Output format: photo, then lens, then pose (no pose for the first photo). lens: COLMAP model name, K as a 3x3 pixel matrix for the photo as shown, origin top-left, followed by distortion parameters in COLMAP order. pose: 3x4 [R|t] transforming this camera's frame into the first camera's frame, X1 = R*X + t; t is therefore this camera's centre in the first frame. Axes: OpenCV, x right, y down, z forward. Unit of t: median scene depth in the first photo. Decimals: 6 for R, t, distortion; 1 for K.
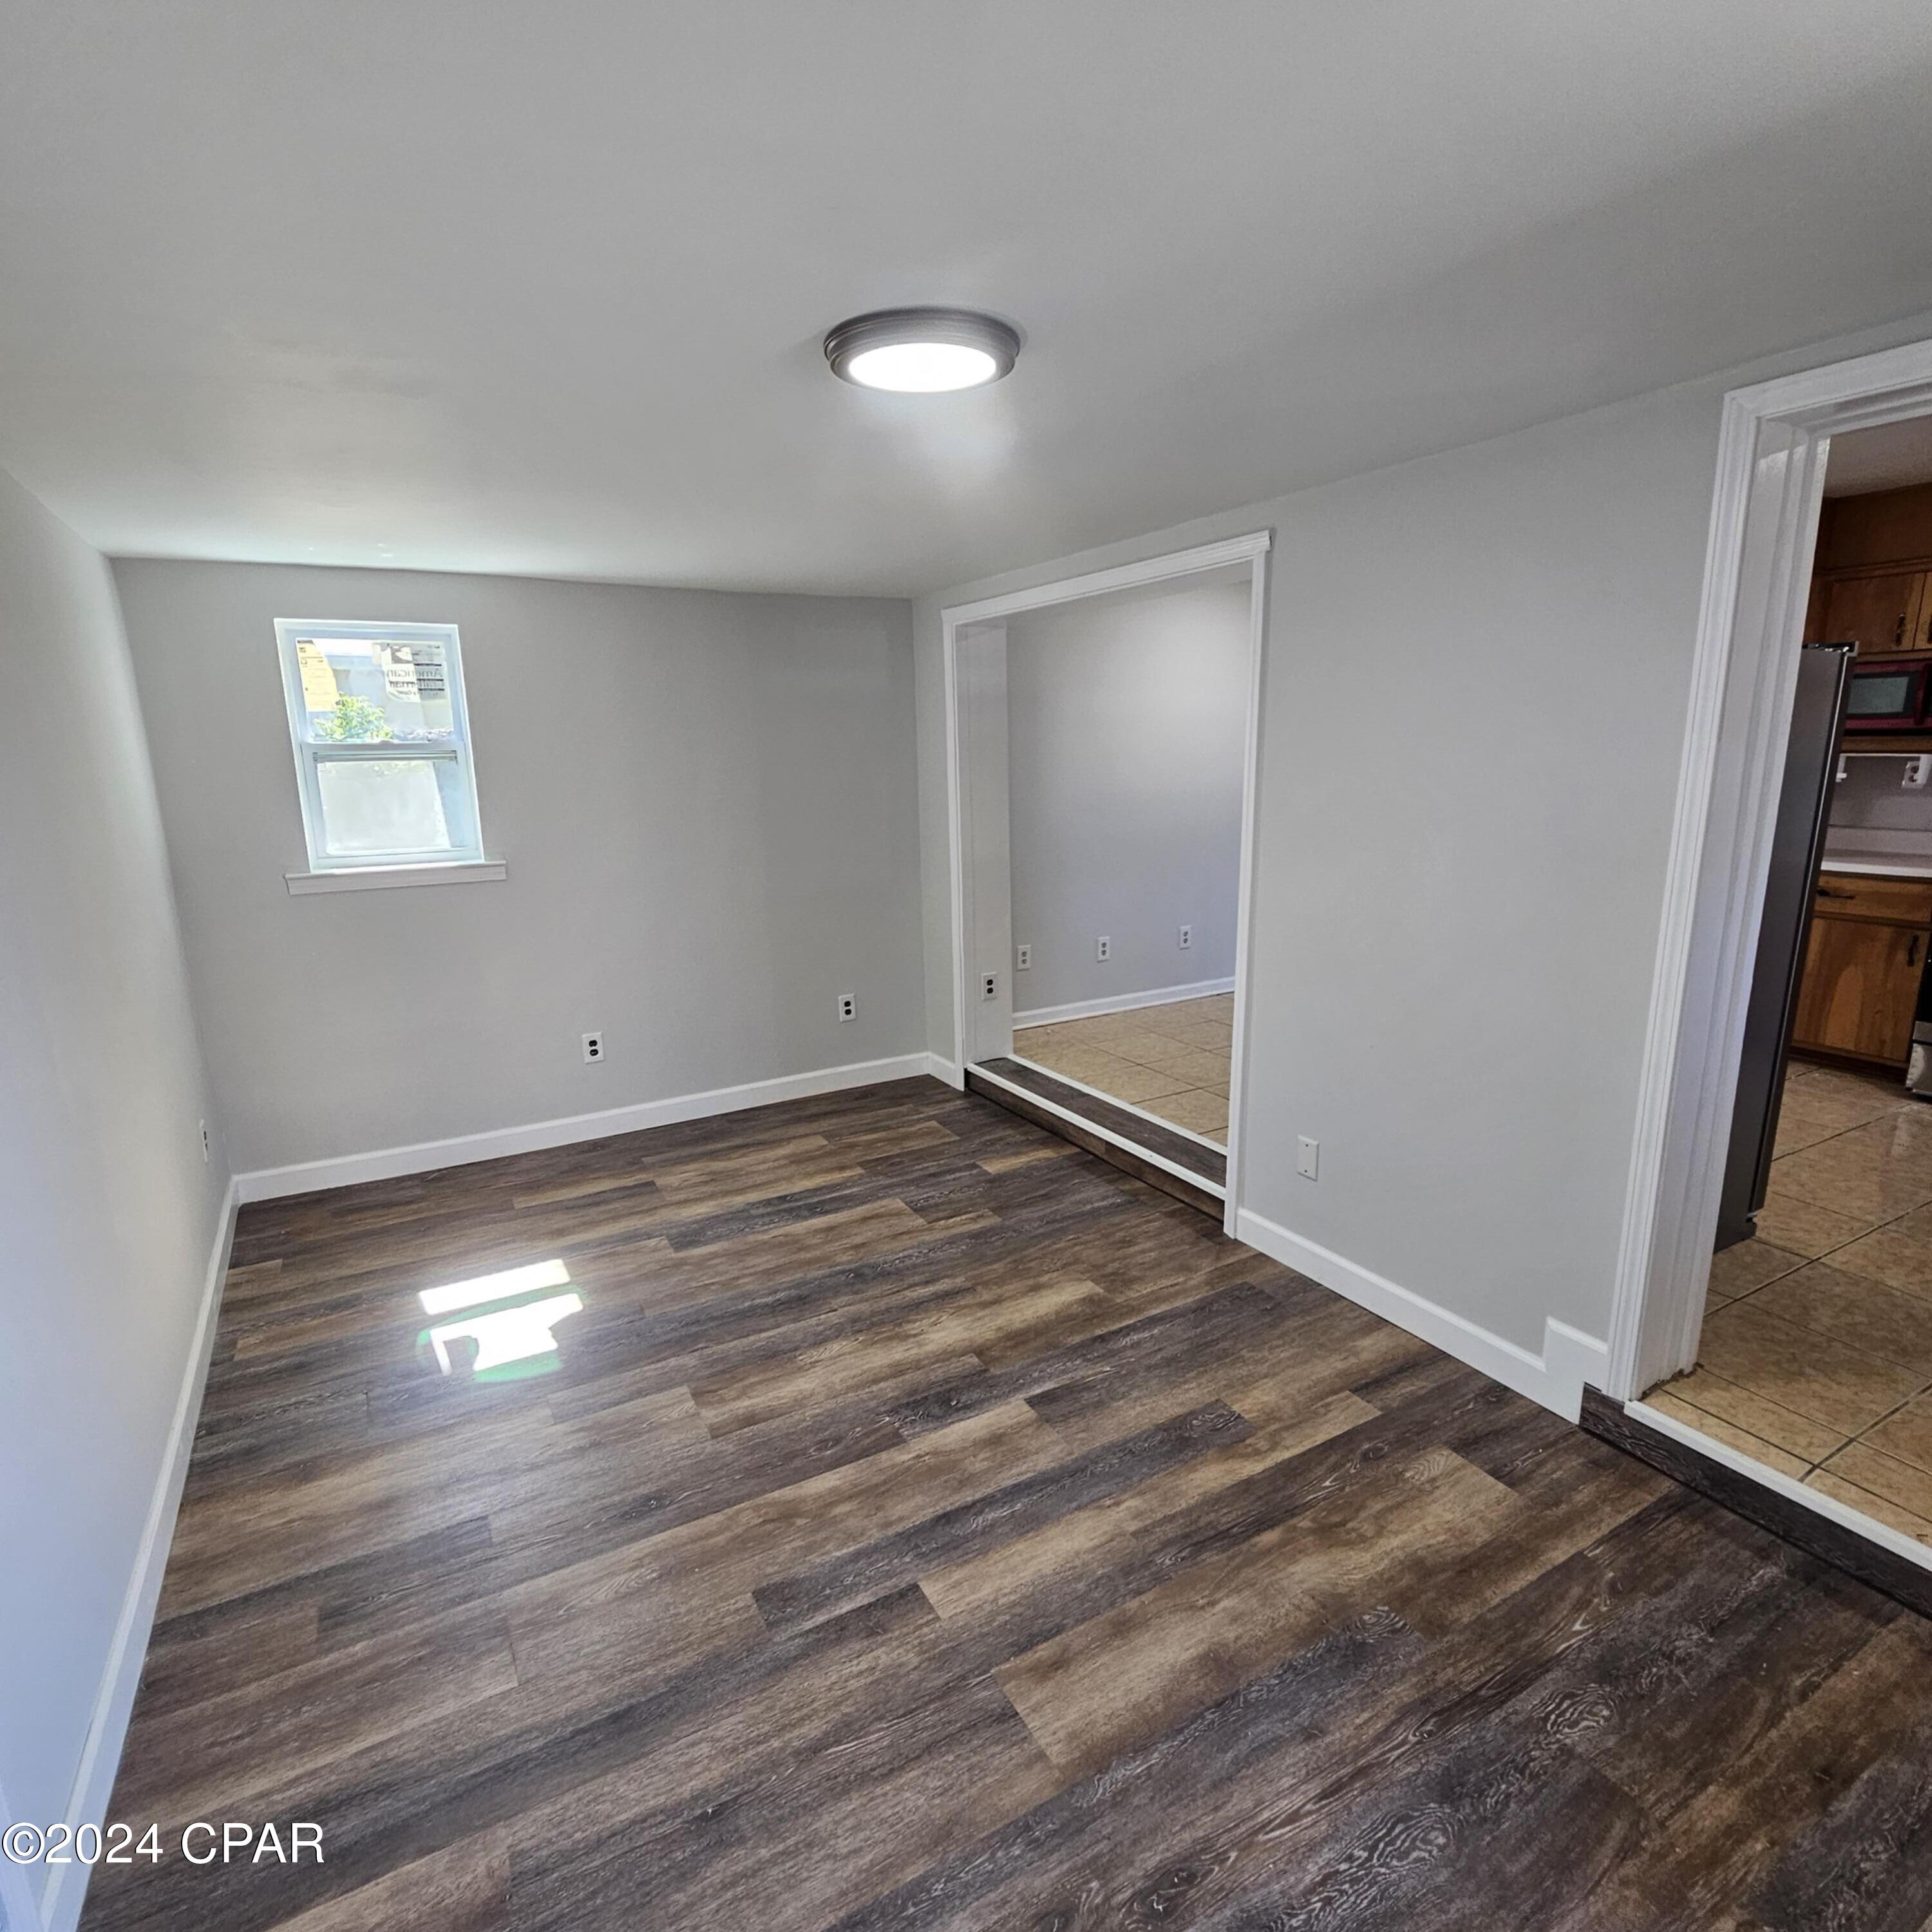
lens RADIAL K [[1053.5, 0, 965.7], [0, 1053.5, 972.1], [0, 0, 1]] dist [-0.001003, -0.000680]
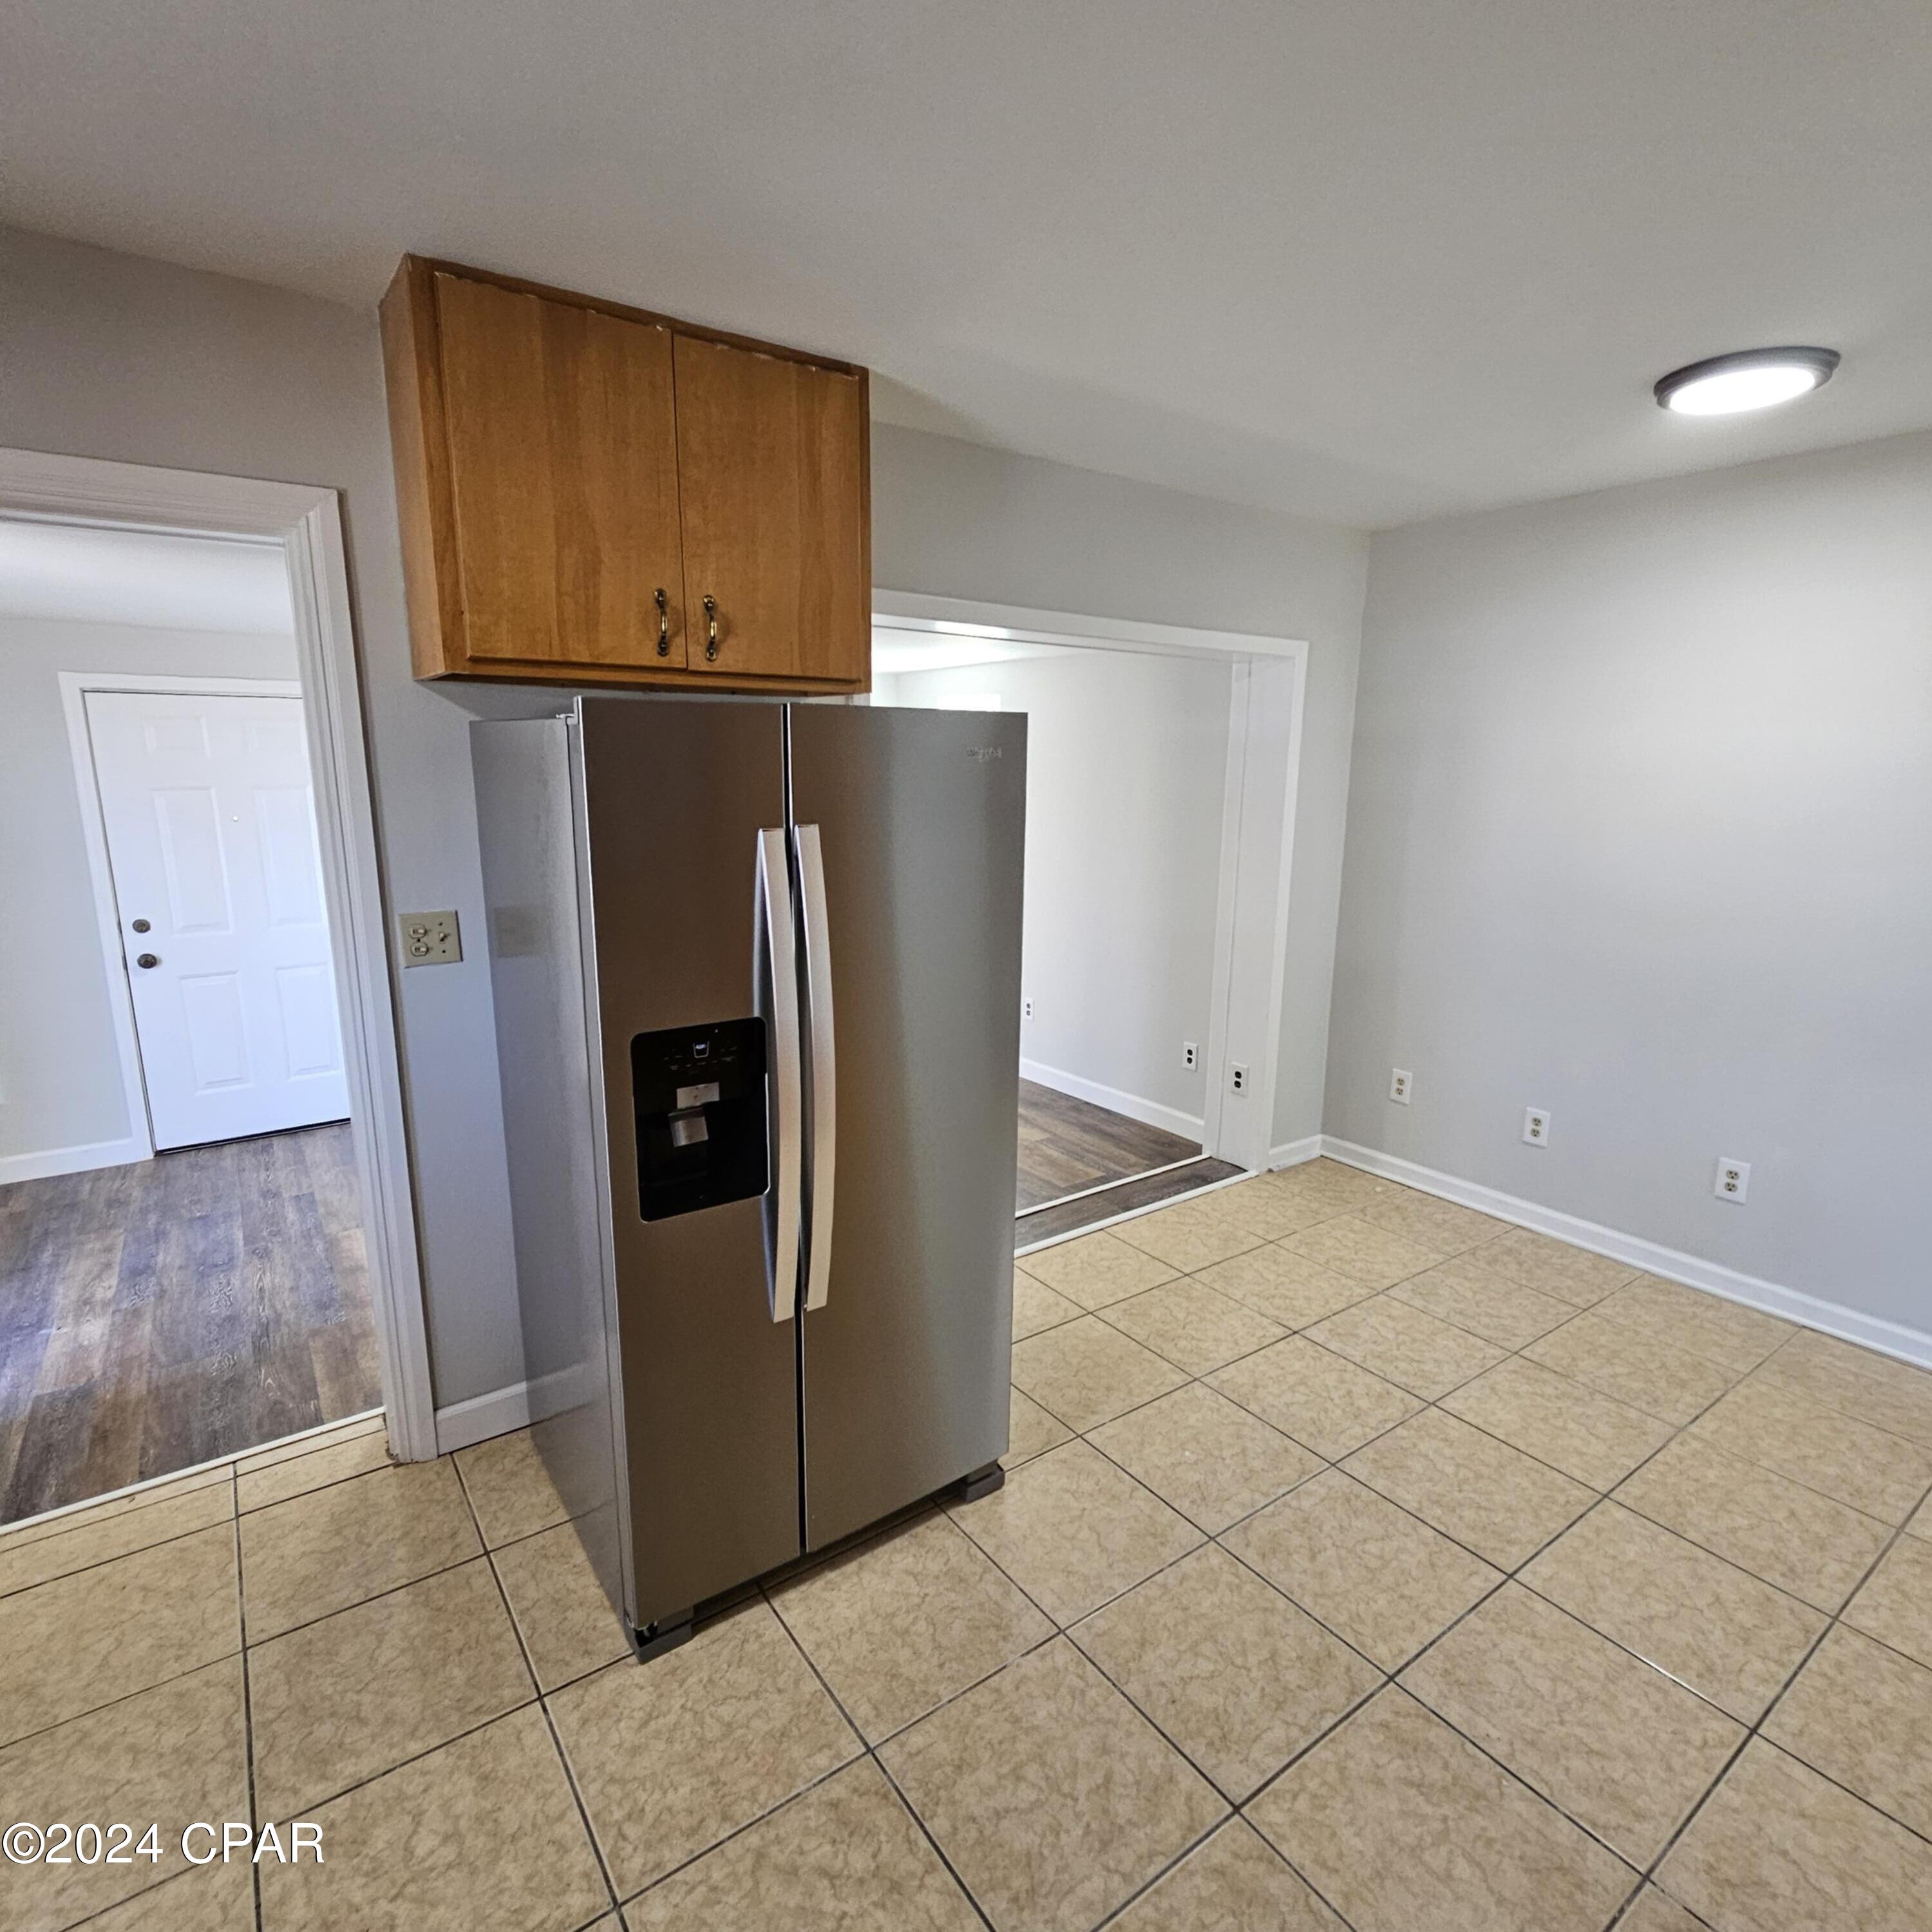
lens RADIAL K [[1053.5, 0, 965.4], [0, 1053.5, 976.0], [0, 0, 1]] dist [-0.001003, -0.000680]
pose [[0.109684, 0.223901, -0.968420, 1.721833], [-0.219117, 0.955777, 0.196160, -0.396309], [0.969514, 0.190681, 0.153894, 1.372056]]
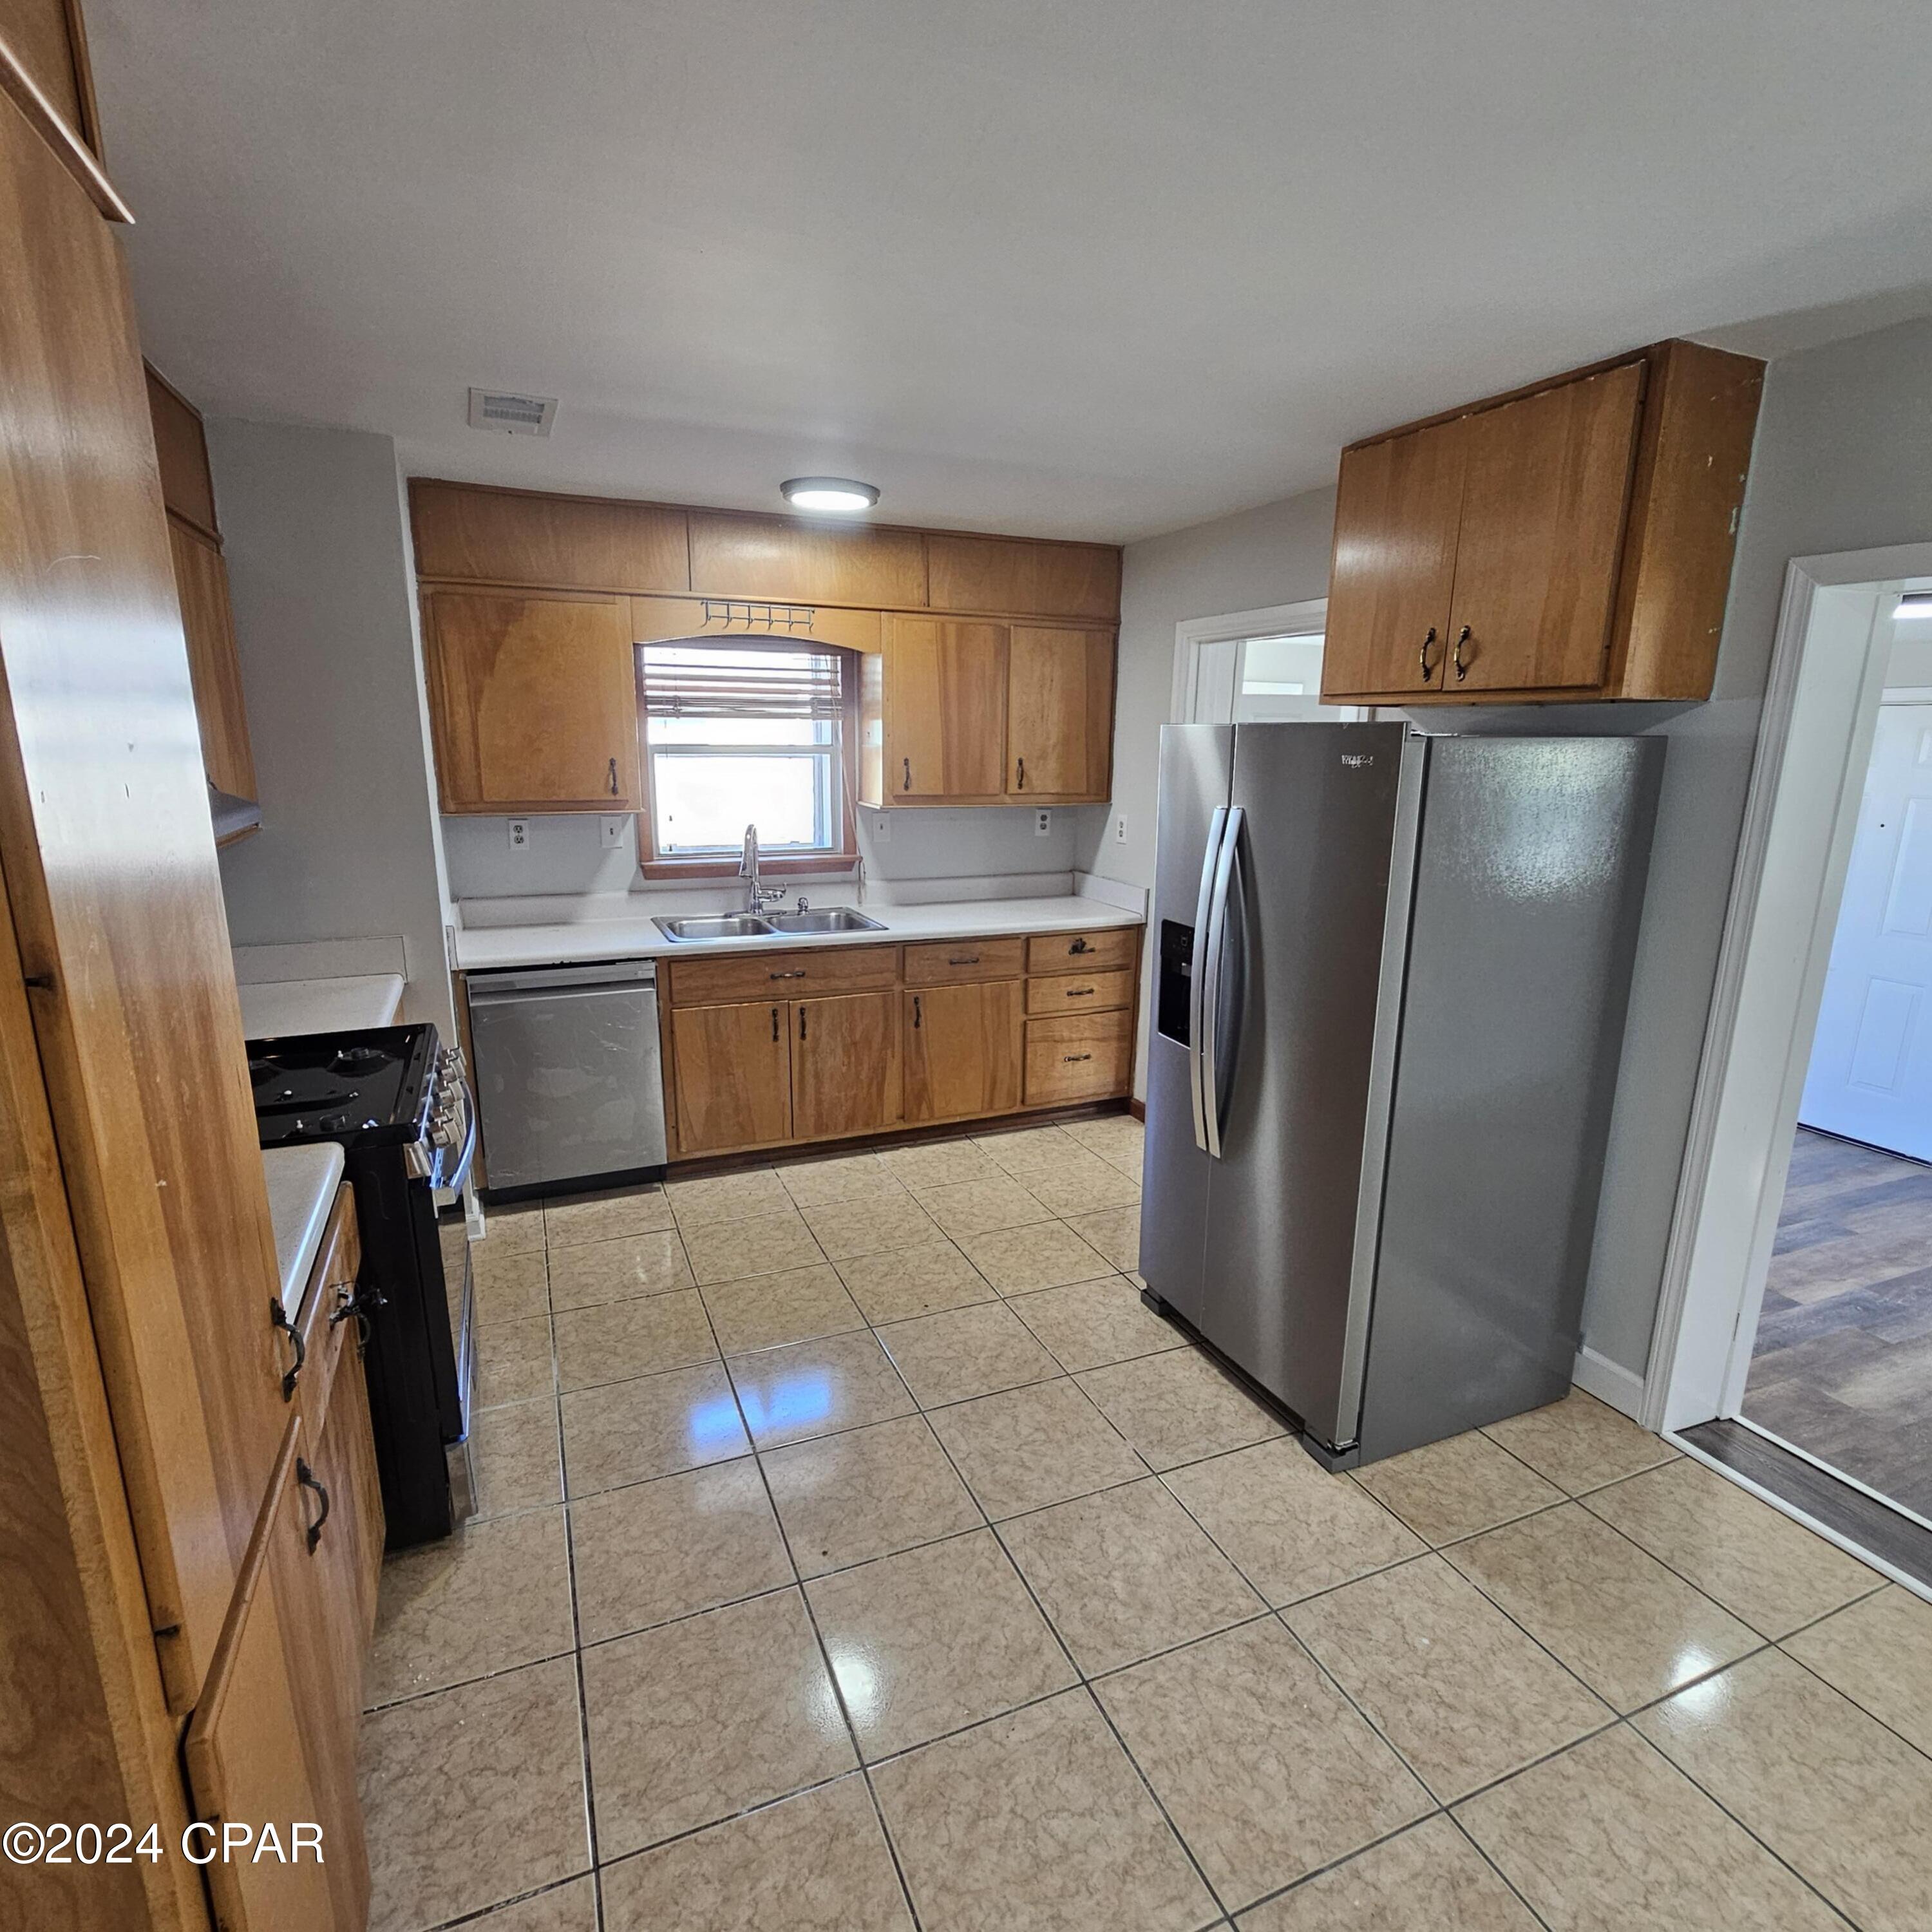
lens RADIAL K [[1053.5, 0, 960.9], [0, 1053.5, 968.5], [0, 0, 1]] dist [-0.001003, -0.000680]
pose [[-0.993685, -0.018902, 0.110603, 1.106071], [0.029697, 0.906257, 0.421683, -0.642075], [-0.108206, 0.422305, -0.899972, 2.435554]]
